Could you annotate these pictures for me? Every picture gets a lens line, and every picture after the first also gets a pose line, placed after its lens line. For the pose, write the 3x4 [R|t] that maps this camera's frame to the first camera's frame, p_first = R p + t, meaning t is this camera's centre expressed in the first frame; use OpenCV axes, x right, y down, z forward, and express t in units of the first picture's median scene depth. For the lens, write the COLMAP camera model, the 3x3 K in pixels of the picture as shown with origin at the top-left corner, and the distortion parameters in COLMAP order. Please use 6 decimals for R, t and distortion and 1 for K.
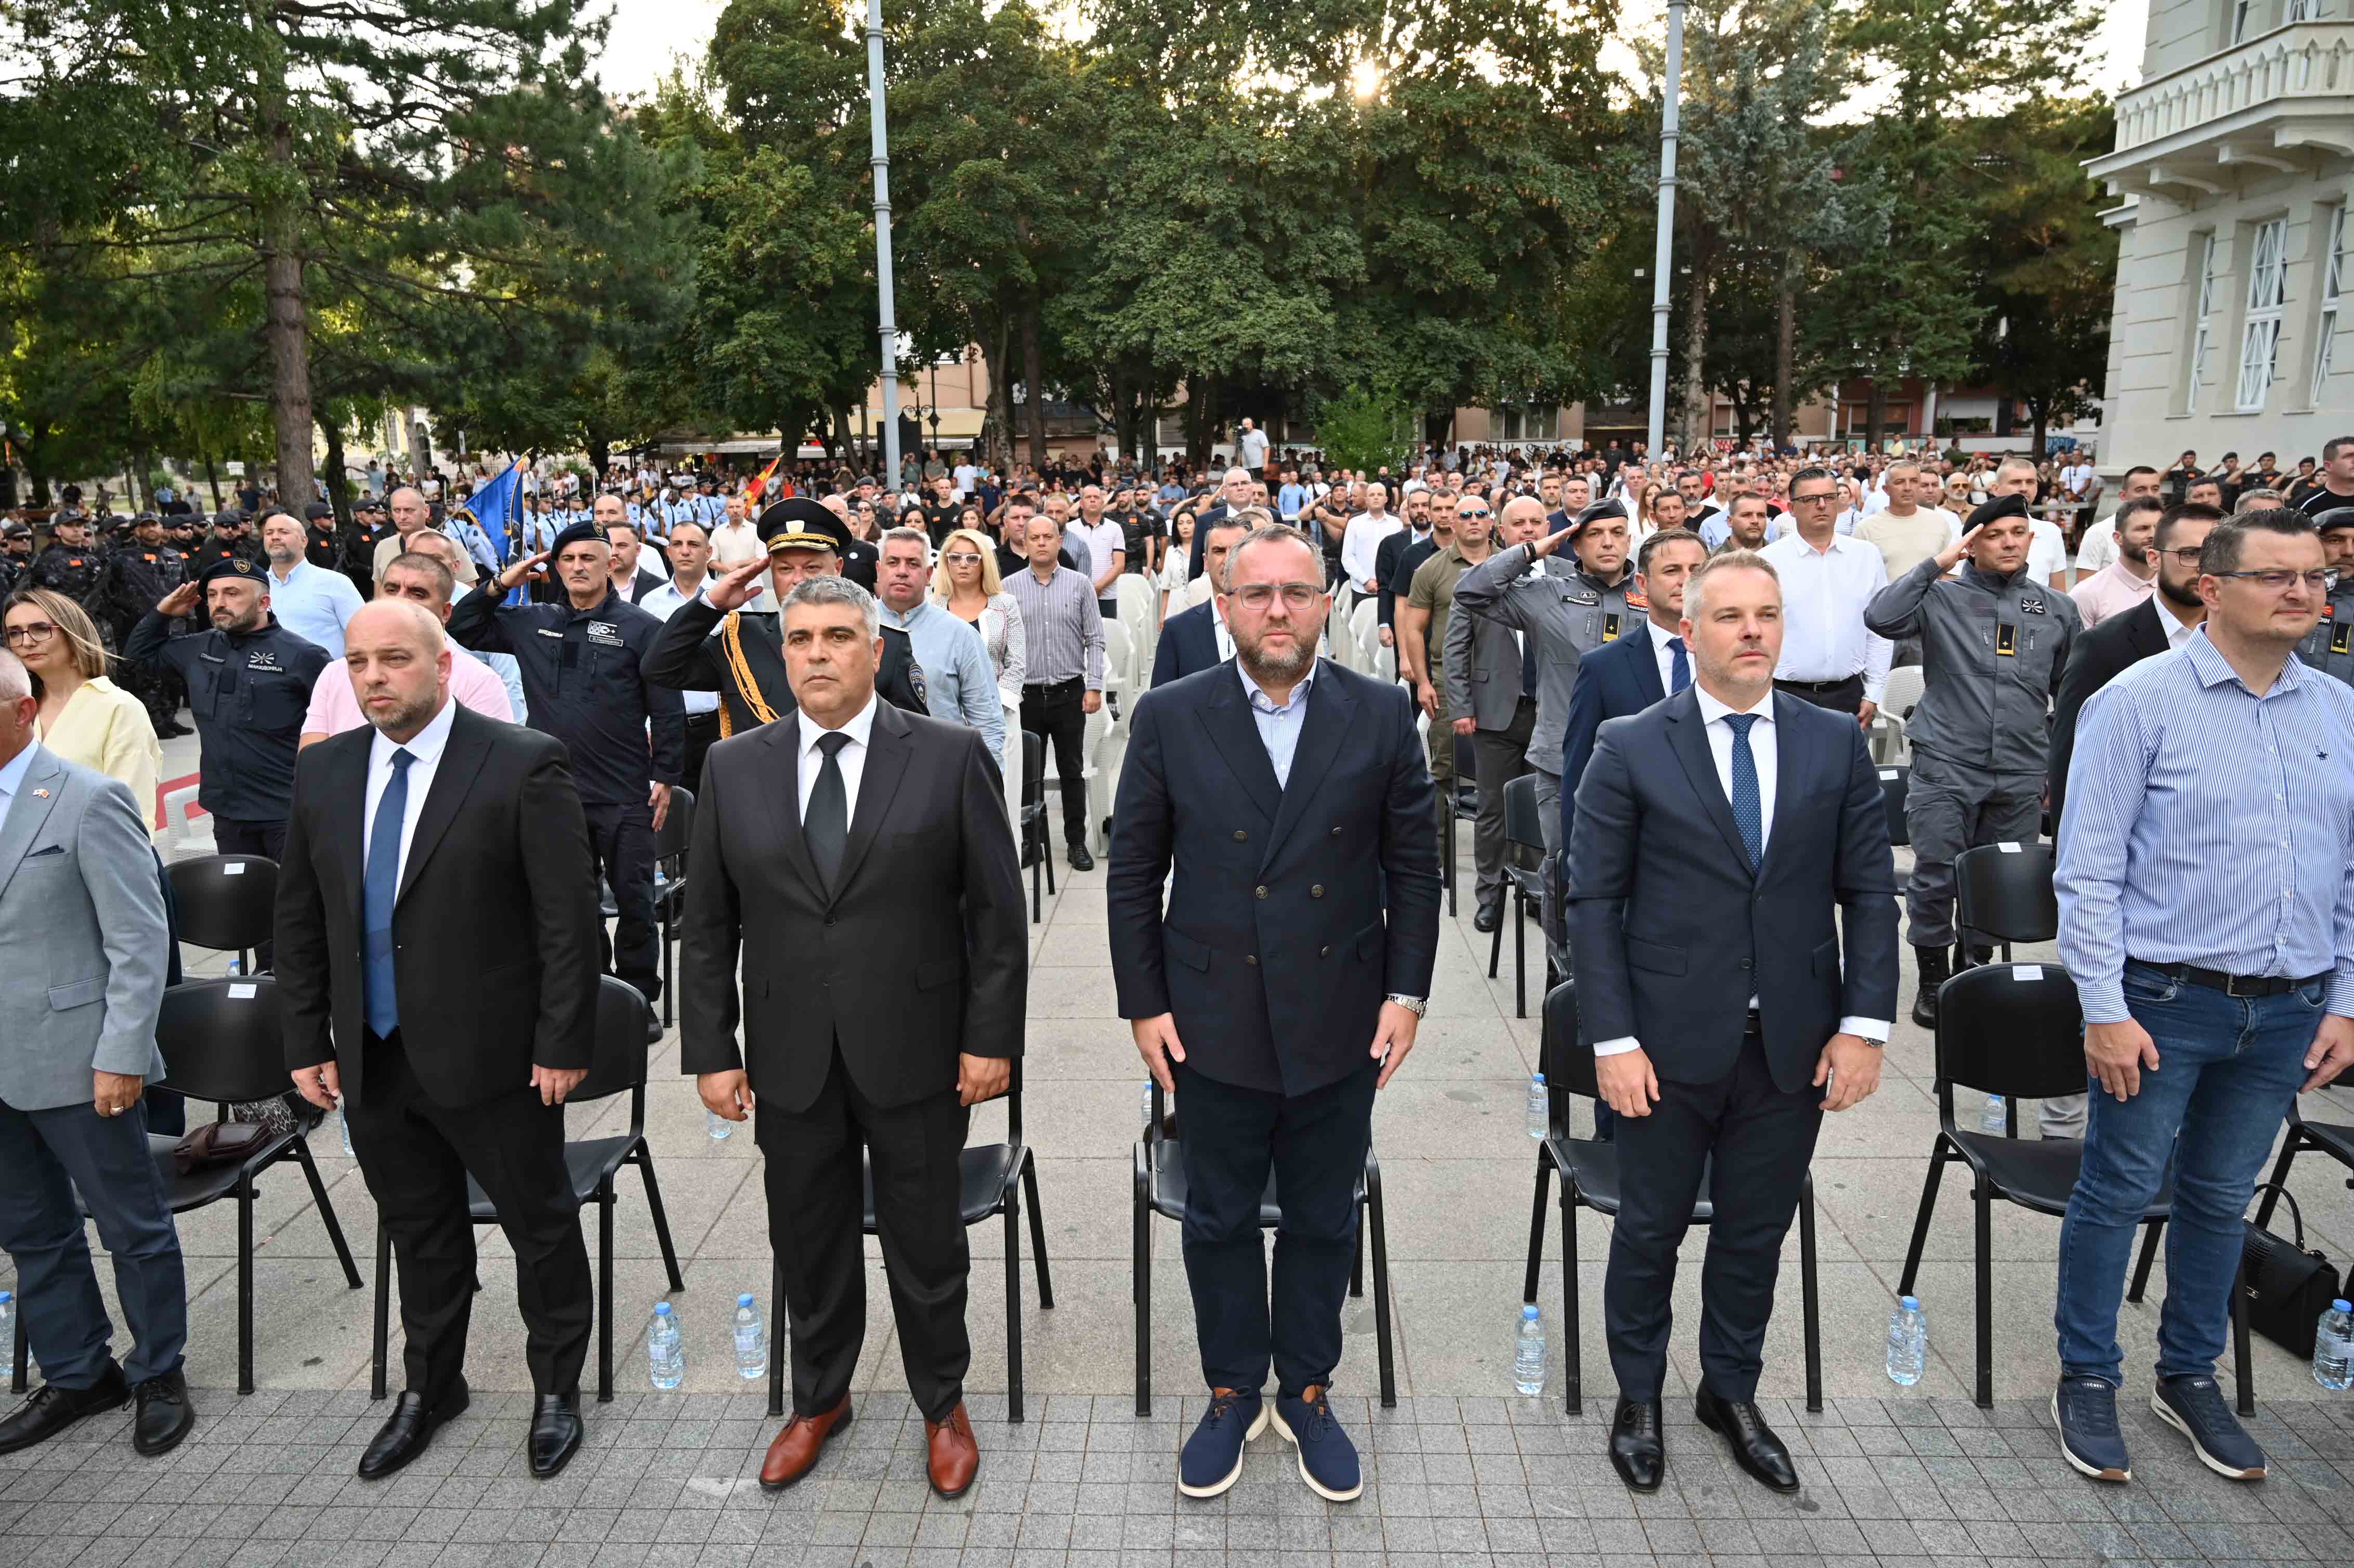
lens RADIAL K [[1585.4, 0, 1159.2], [0, 1585.4, 785.2], [0, 0, 1]] dist [0.002391, -0.005655]
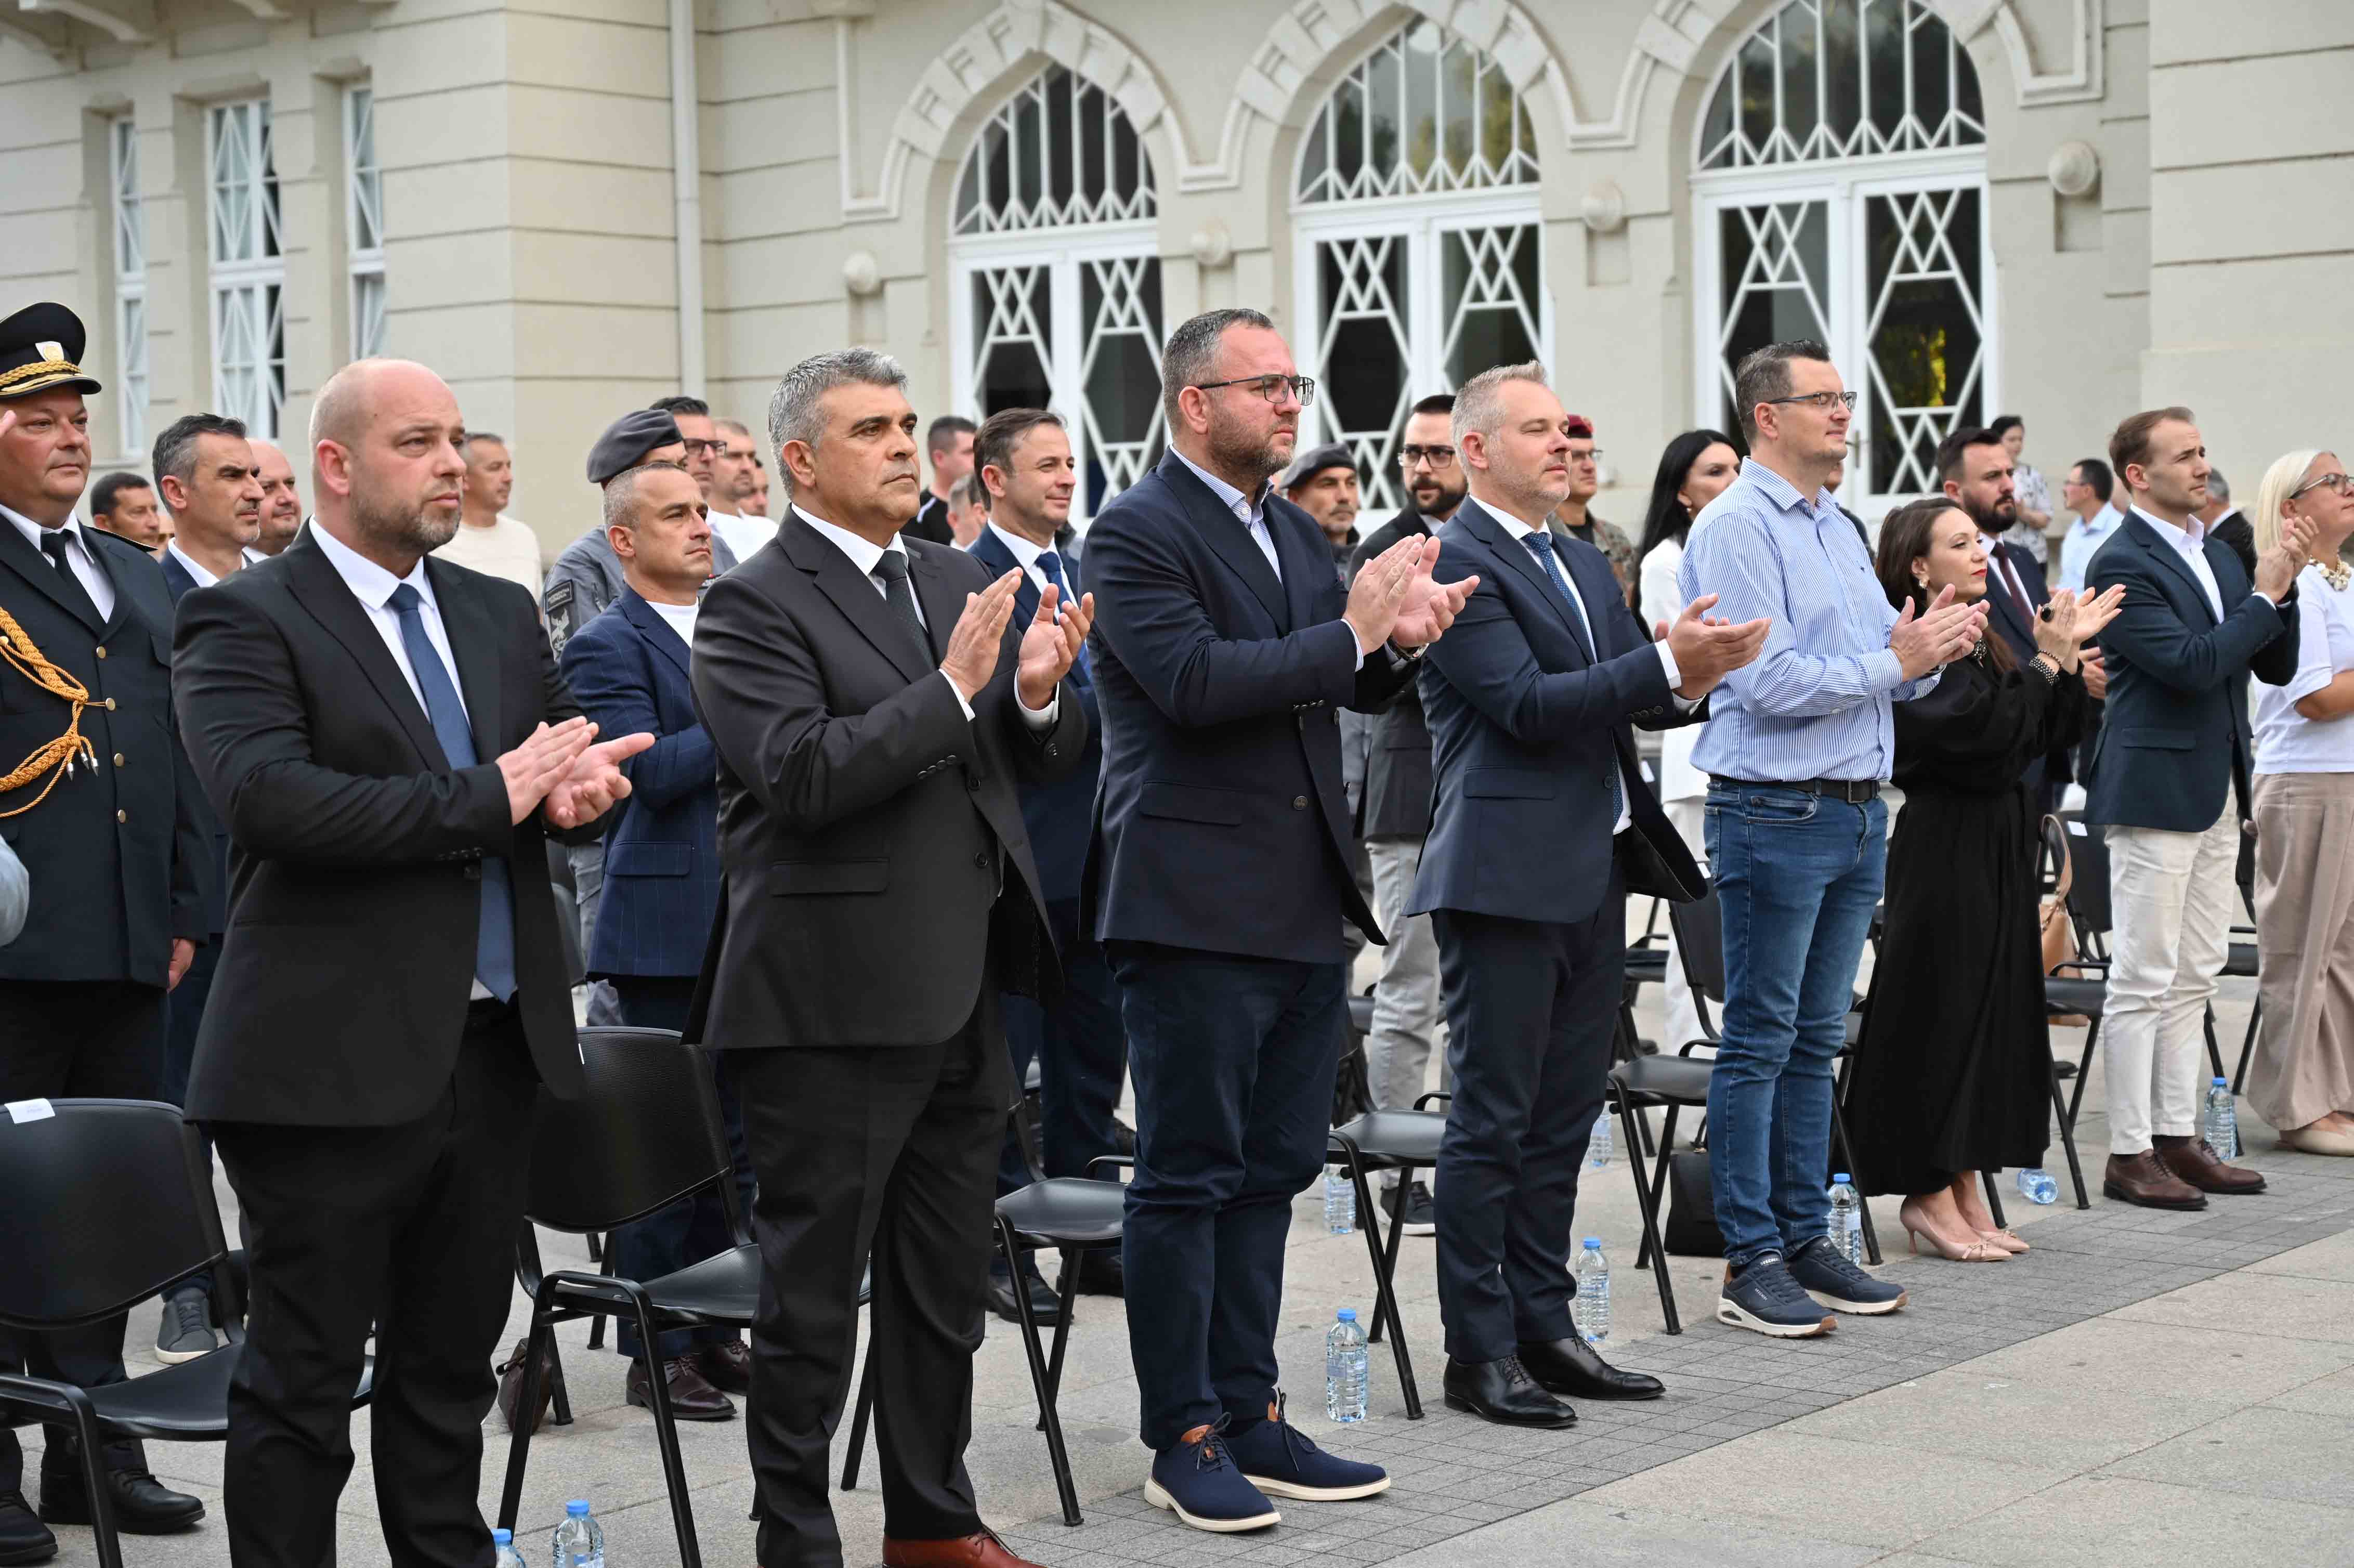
lens RADIAL K [[4094.9, 0, 1177.0], [0, 4094.9, 784.0], [0, 0, 1]] dist [0.222801, -1.197995]
pose [[0.604603, -0.040396, 0.795502, -0.216311], [0.171484, 0.981895, -0.080472, 0.032972], [-0.777848, 0.185070, 0.600584, -0.033375]]
